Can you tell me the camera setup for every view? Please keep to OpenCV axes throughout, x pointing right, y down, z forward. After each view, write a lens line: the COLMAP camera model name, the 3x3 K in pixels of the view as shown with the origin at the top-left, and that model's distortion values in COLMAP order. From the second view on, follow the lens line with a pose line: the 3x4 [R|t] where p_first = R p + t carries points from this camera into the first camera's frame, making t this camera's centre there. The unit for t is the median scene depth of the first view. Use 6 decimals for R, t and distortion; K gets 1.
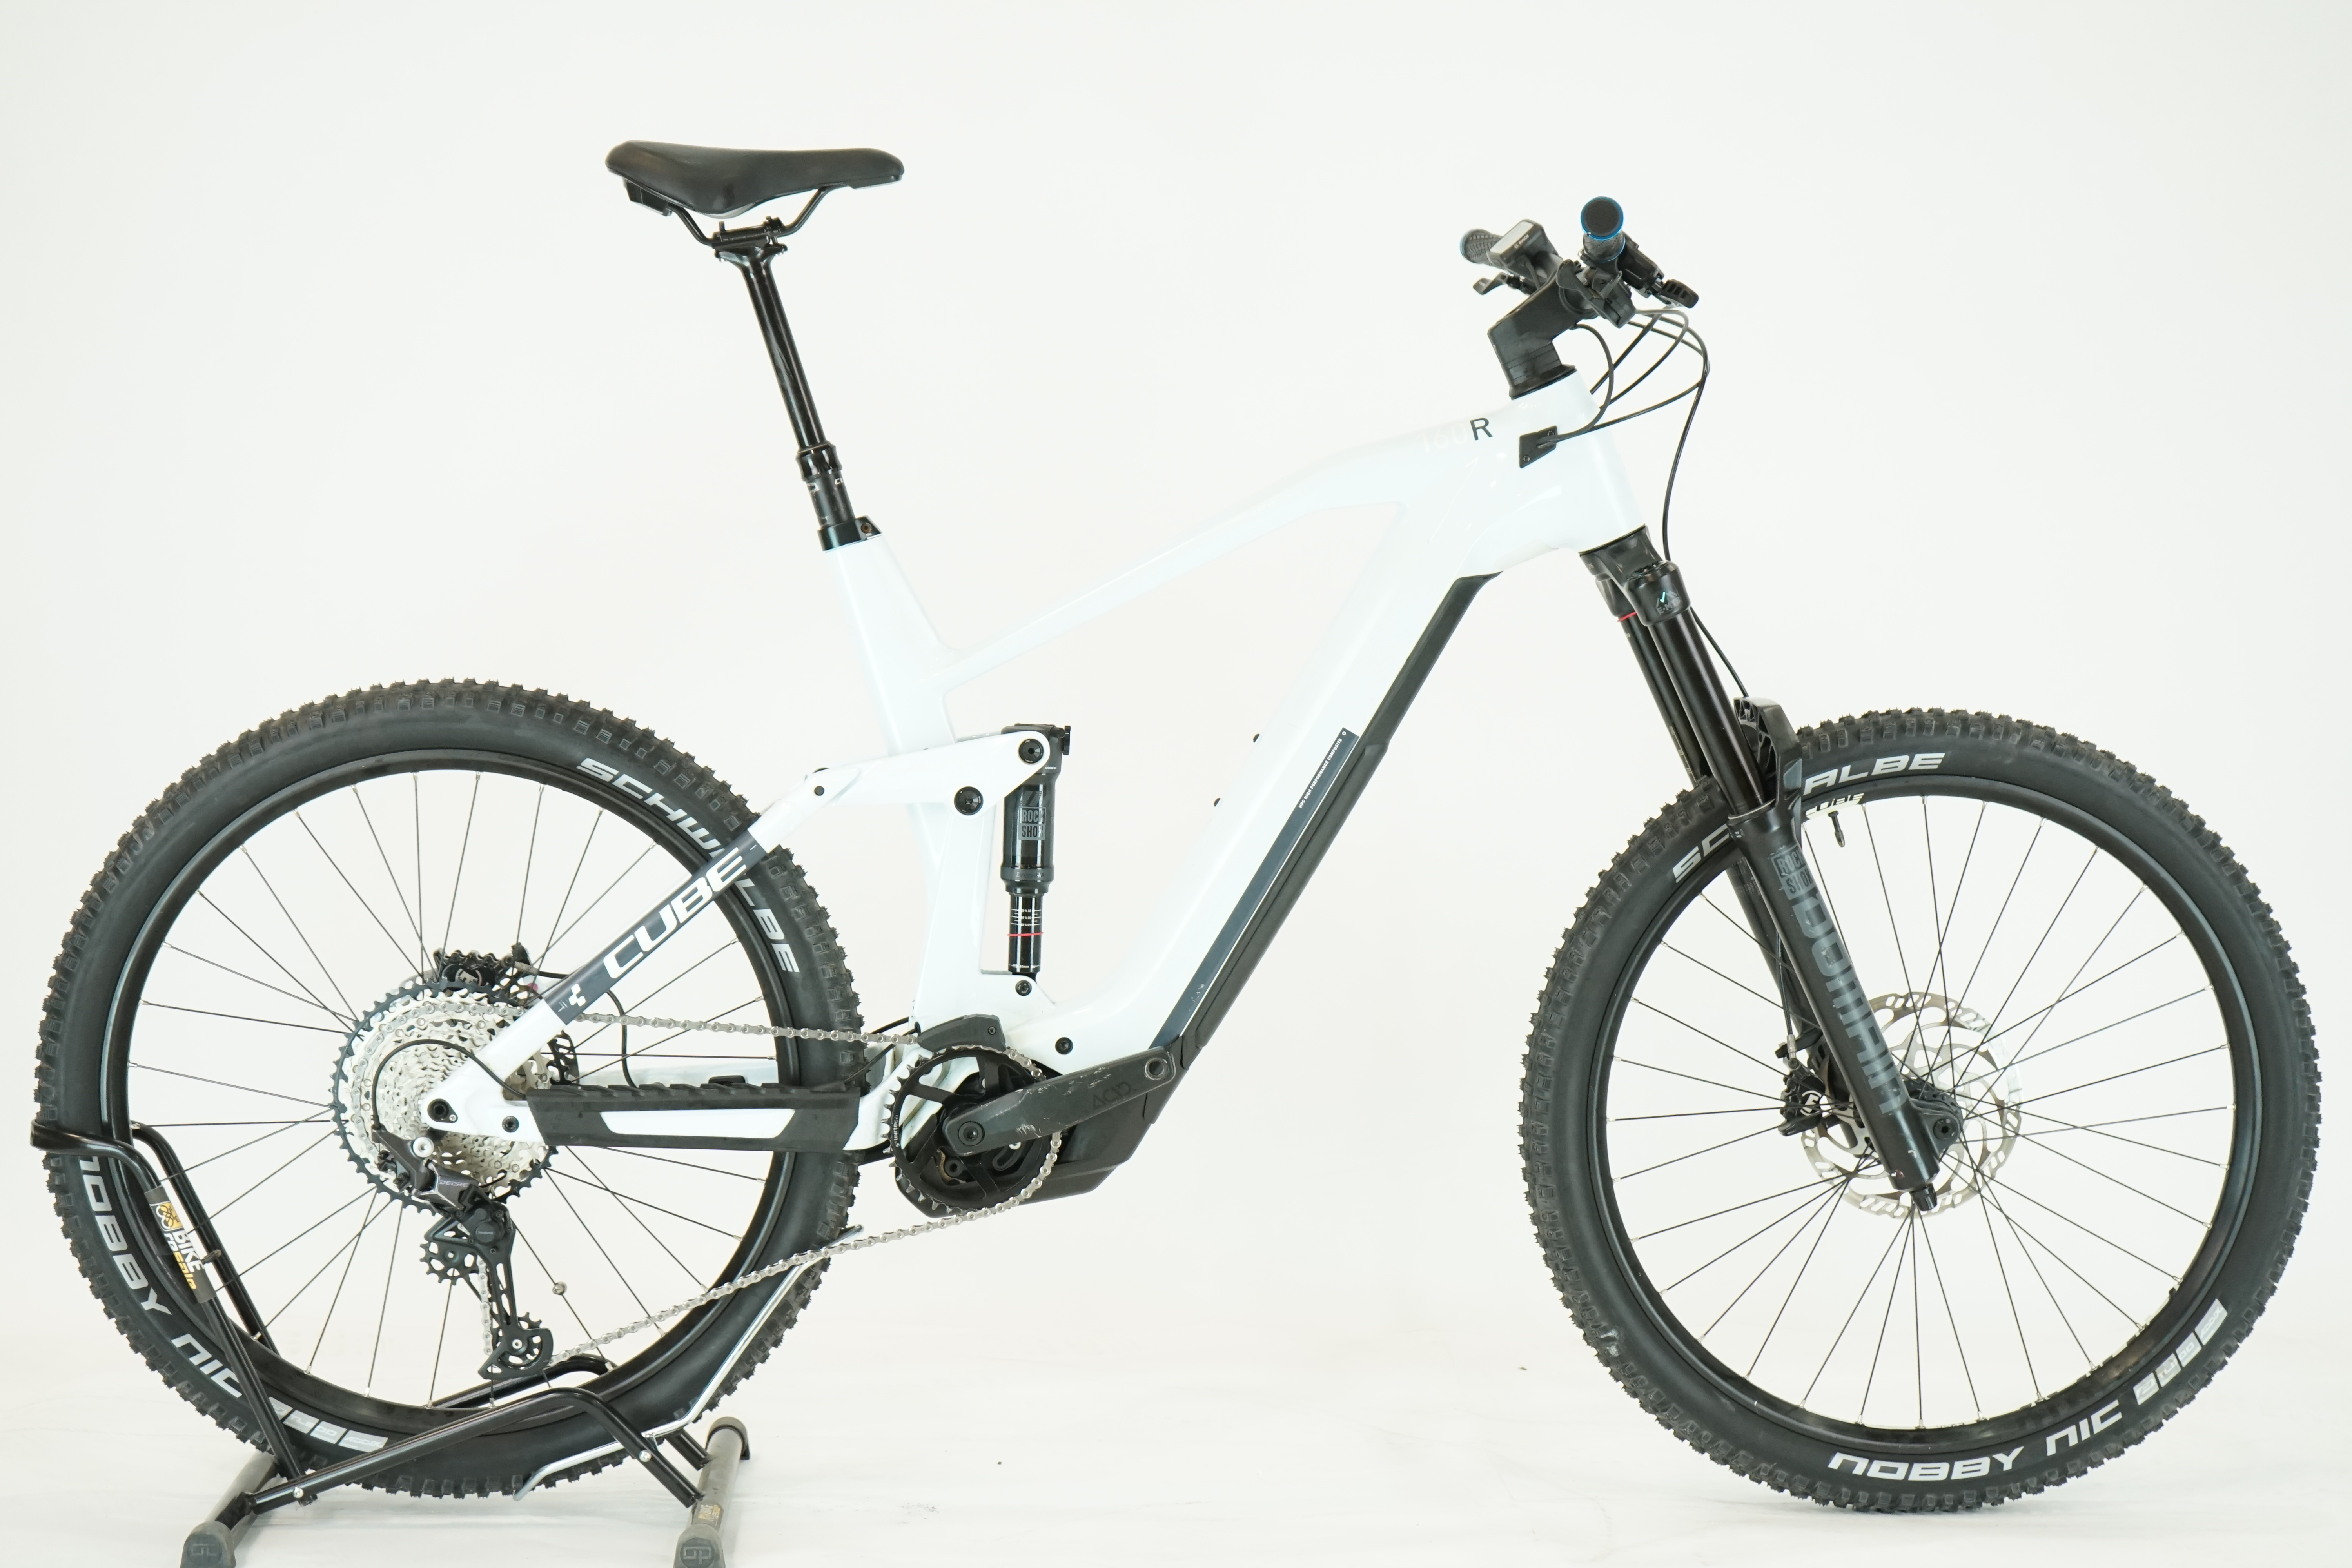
lens RADIAL K [[4034.2, 0, 1176.0], [0, 4034.2, 784.0], [0, 0, 1]] dist [-0.009394, -0.037481]
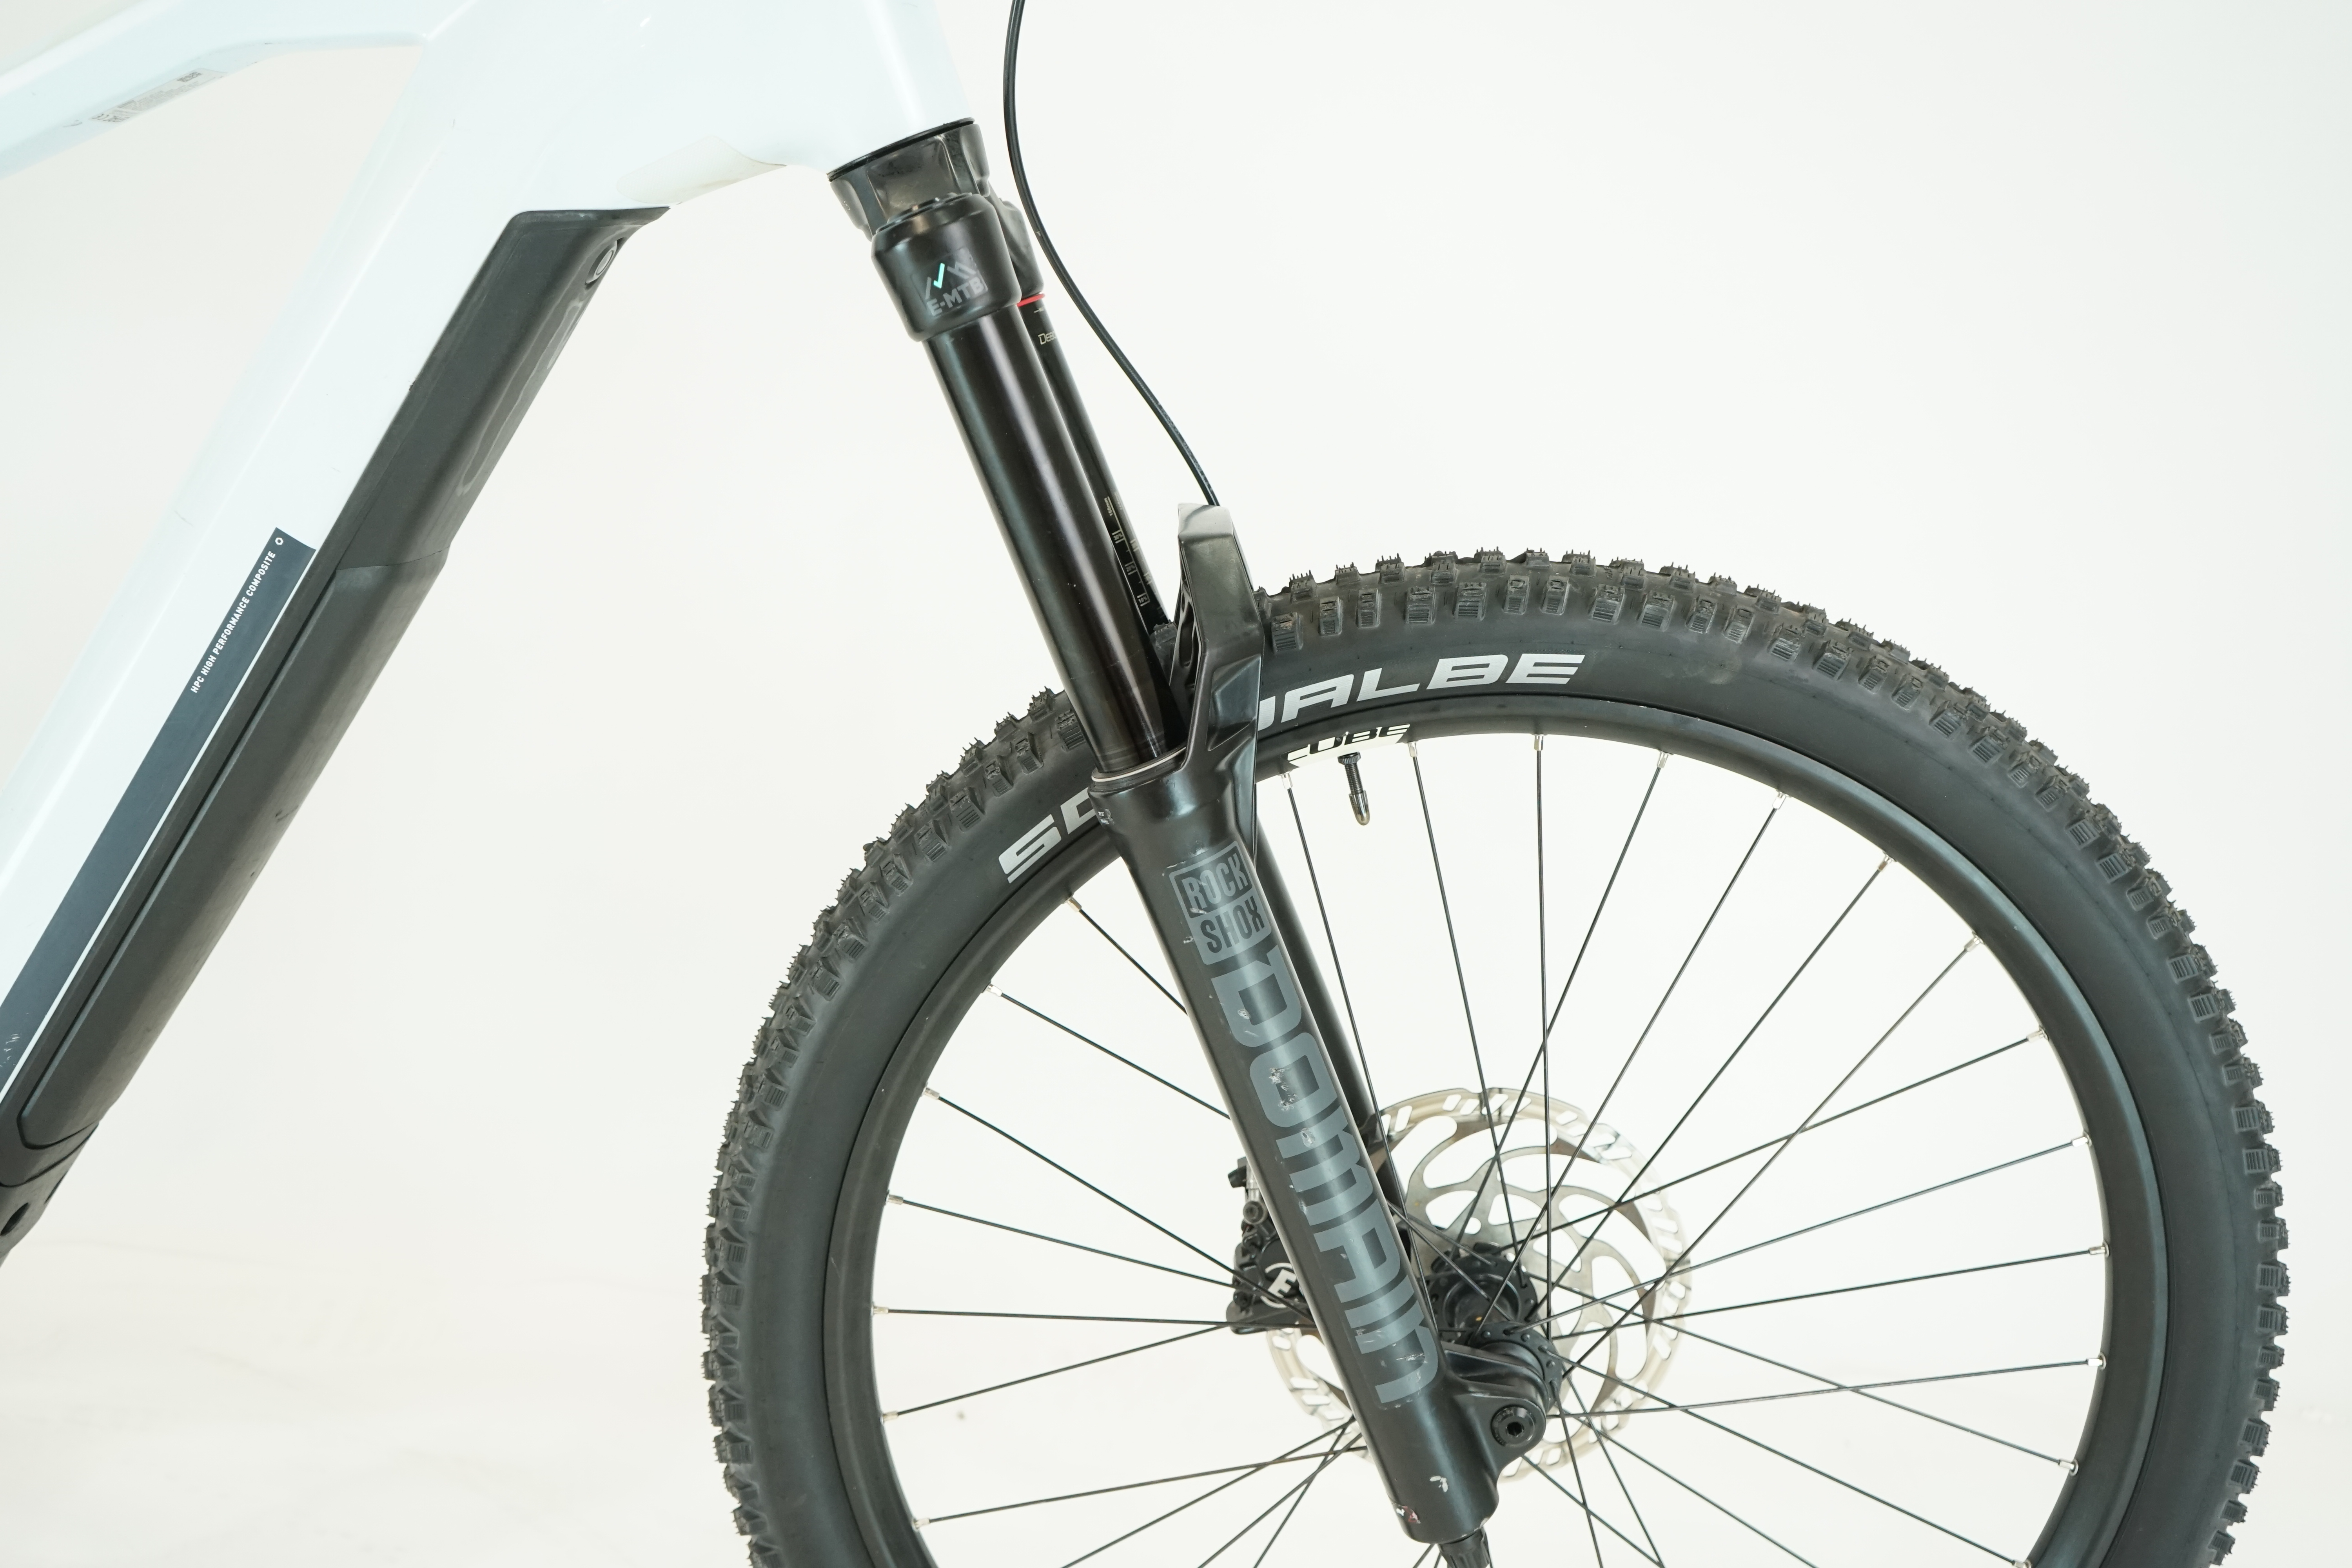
lens RADIAL K [[2293.0, 0, 1176.0], [0, 2293.0, 784.0], [0, 0, 1]] dist [0.005720, 0.004216]
pose [[0.997297, 0.065322, -0.033634, 0.152672], [-0.059581, 0.986887, 0.150014, -0.029986], [0.042992, -0.147605, 0.988112, 0.729479]]
